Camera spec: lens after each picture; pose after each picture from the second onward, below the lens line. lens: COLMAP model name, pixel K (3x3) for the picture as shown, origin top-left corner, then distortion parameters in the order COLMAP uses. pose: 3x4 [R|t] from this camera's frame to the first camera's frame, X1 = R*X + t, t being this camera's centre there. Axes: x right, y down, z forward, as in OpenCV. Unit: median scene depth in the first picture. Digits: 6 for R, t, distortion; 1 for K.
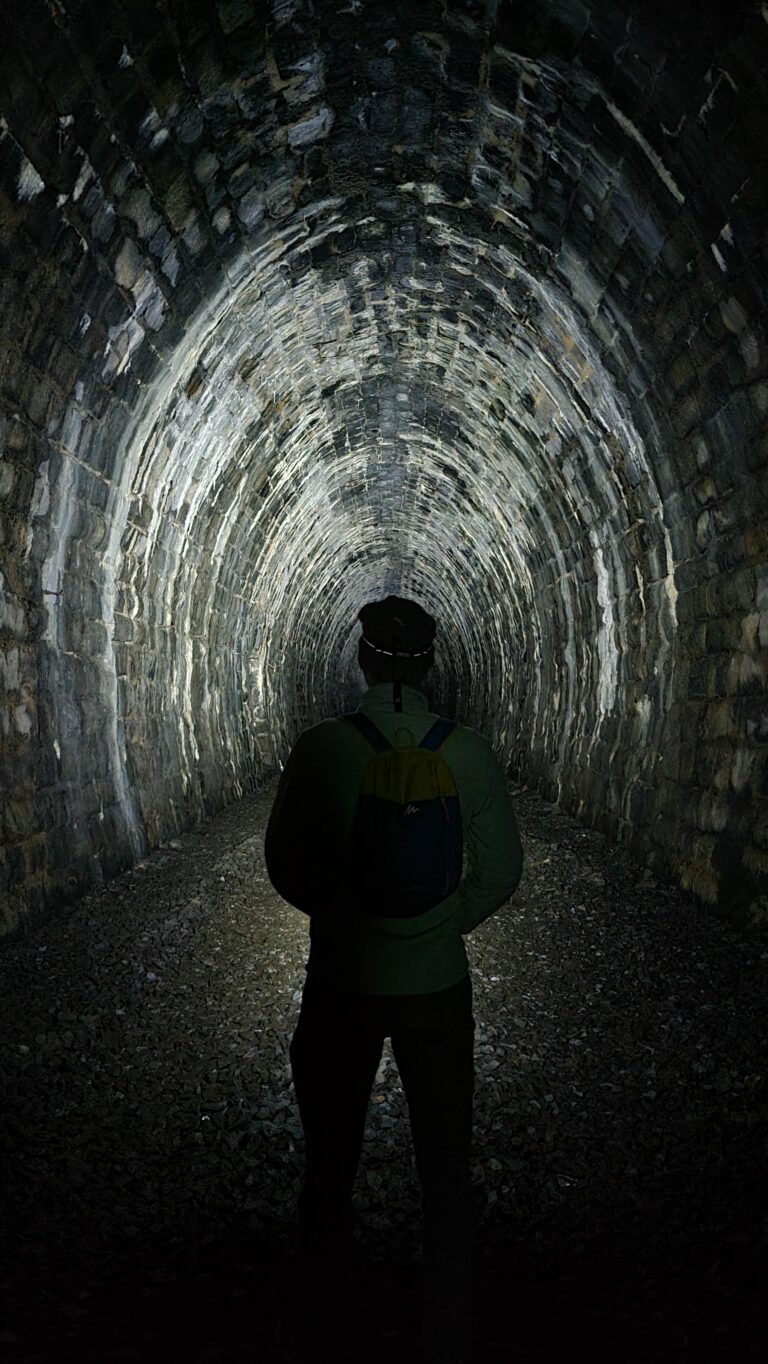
lens RADIAL K [[1010.2, 0, 393.4], [0, 1010.2, 691.7], [0, 0, 1]] dist [0.052875, -0.035484]
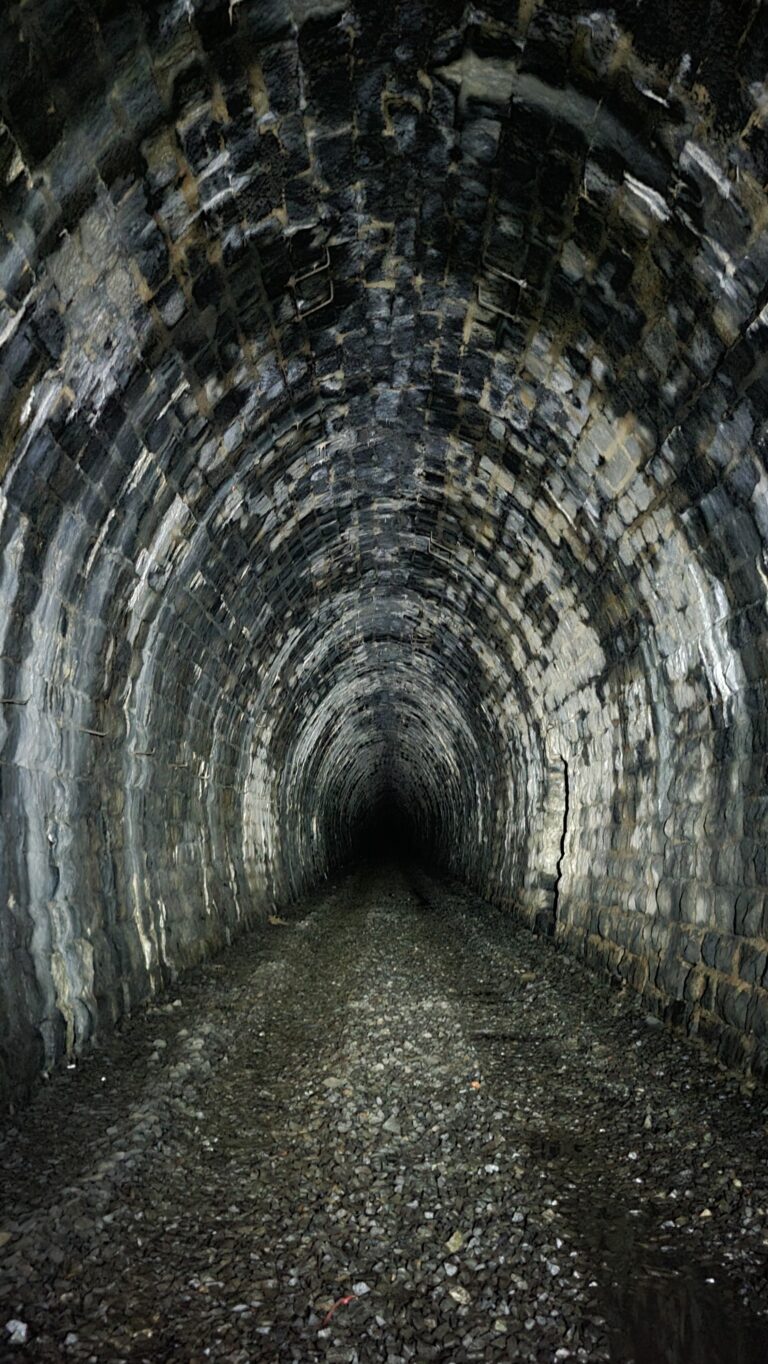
lens RADIAL K [[1010.2, 0, 387.9], [0, 1010.2, 682.7], [0, 0, 1]] dist [0.052875, -0.035484]
pose [[0.999934, -0.011480, 0.000334, 0.001528], [0.011415, 0.990204, -0.139164, -0.027513], [0.001267, 0.139159, 0.990269, -1.684776]]
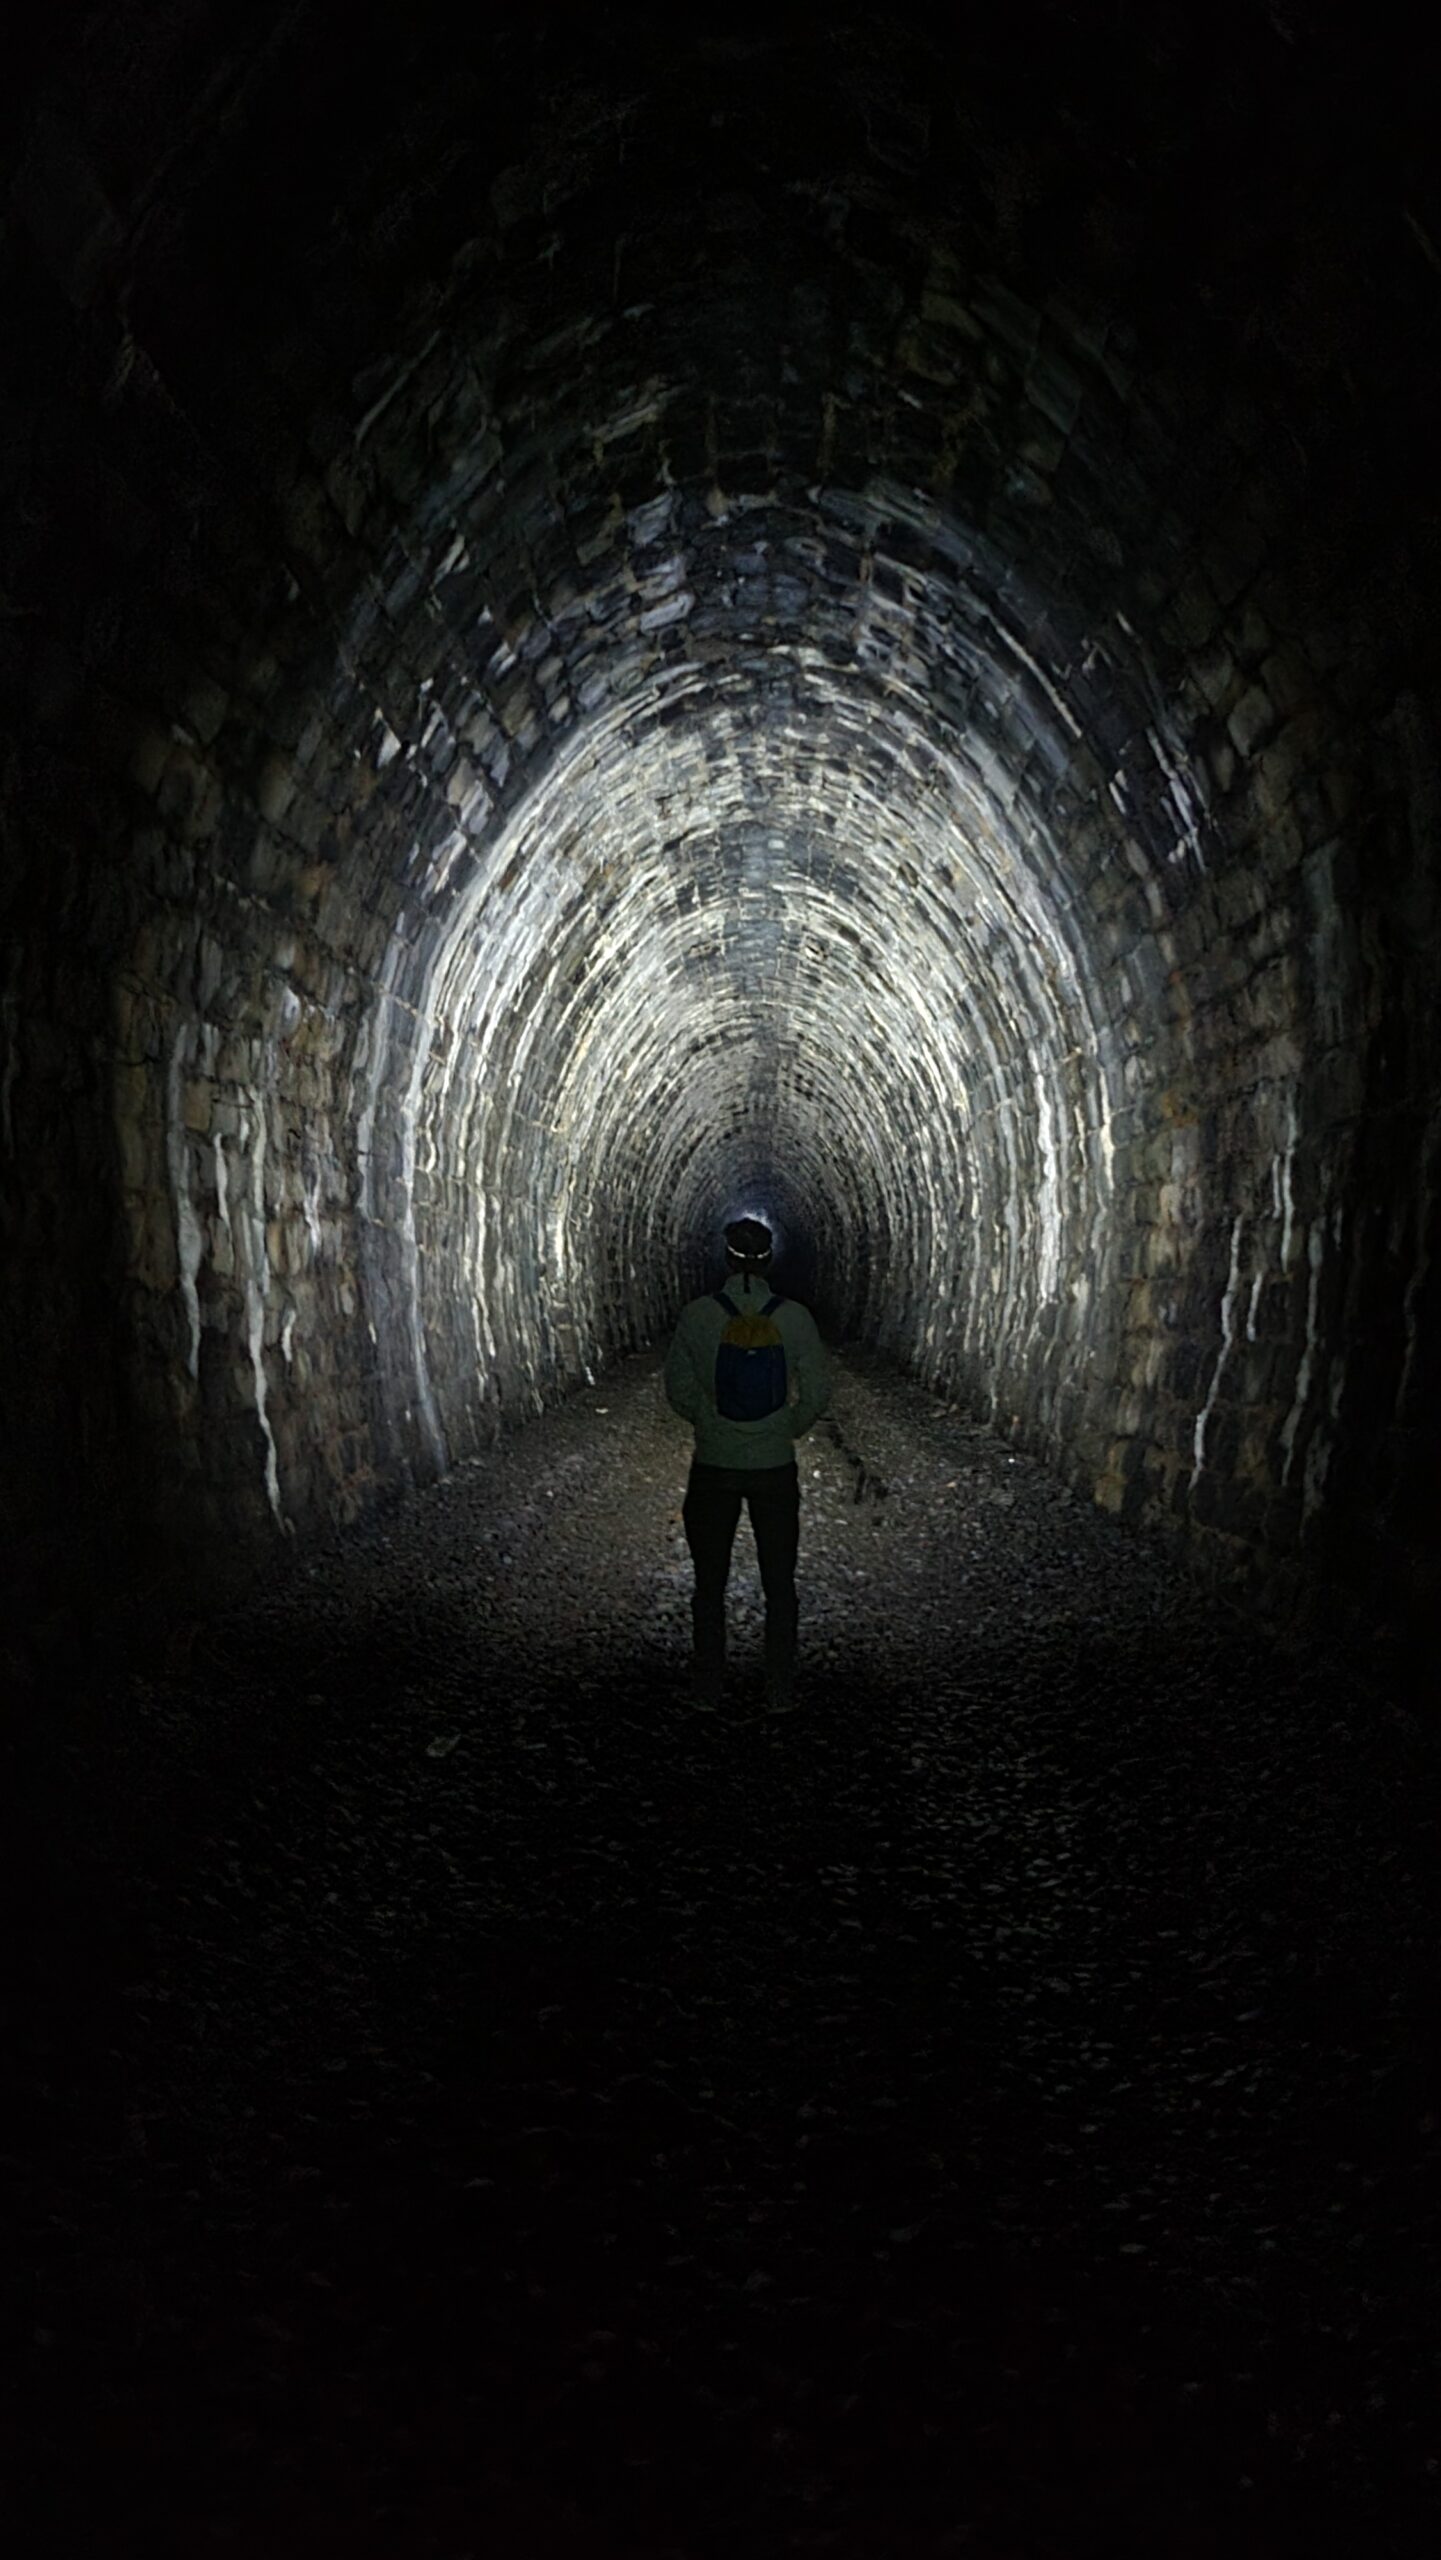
lens RADIAL K [[1896.0, 0, 723.9], [0, 1896.0, 1301.8], [0, 0, 1]] dist [0.052875, -0.035484]
pose [[0.999741, 0.008302, -0.021178, 0.004476], [-0.007789, 0.999678, 0.024151, -0.009061], [0.021372, -0.023979, 0.999484, -0.480957]]
